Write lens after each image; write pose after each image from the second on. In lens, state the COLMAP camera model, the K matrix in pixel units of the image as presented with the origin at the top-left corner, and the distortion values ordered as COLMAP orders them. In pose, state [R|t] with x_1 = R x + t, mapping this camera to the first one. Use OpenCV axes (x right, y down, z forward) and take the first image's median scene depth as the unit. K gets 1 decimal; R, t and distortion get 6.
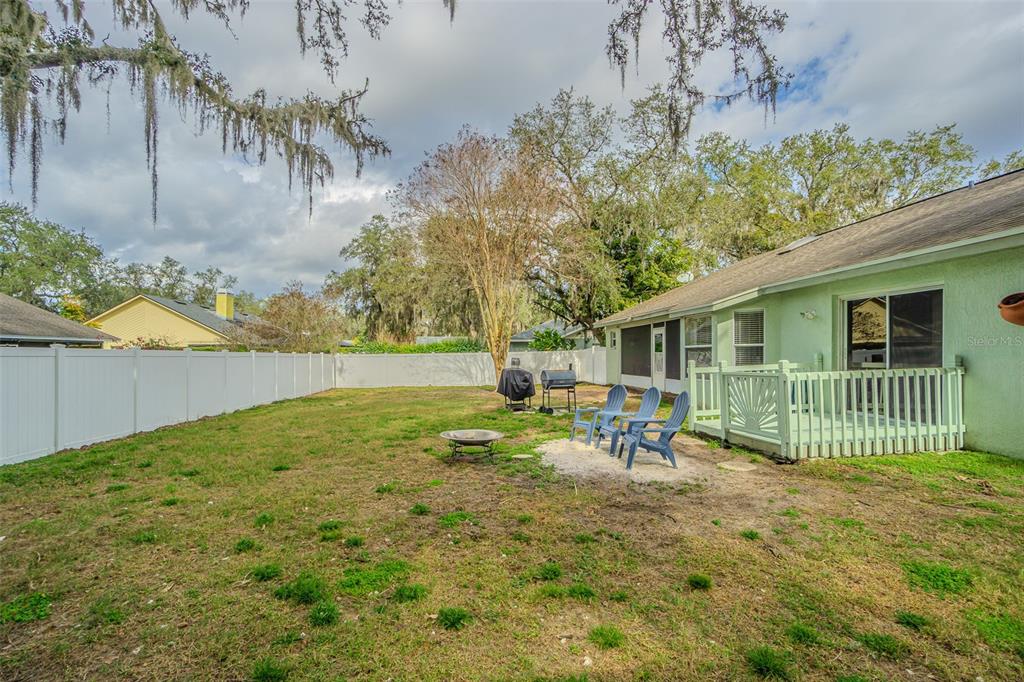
lens RADIAL K [[447.3, 0, 510.2], [0, 447.3, 338.4], [0, 0, 1]] dist [-0.001558, -0.000110]
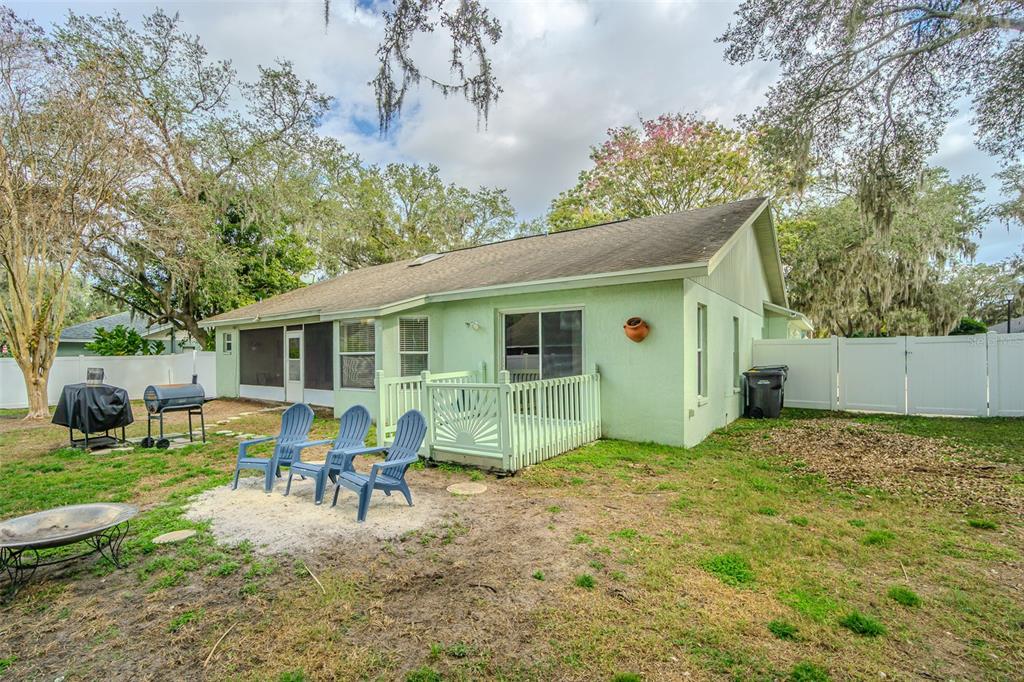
lens RADIAL K [[470.5, 0, 511.2], [0, 470.5, 346.1], [0, 0, 1]] dist [-0.064875, 0.034838]
pose [[0.697618, 0.020779, 0.716168, -0.082951], [-0.024753, 0.999682, -0.004893, 0.000100], [-0.716042, -0.014314, 0.697910, 0.204124]]
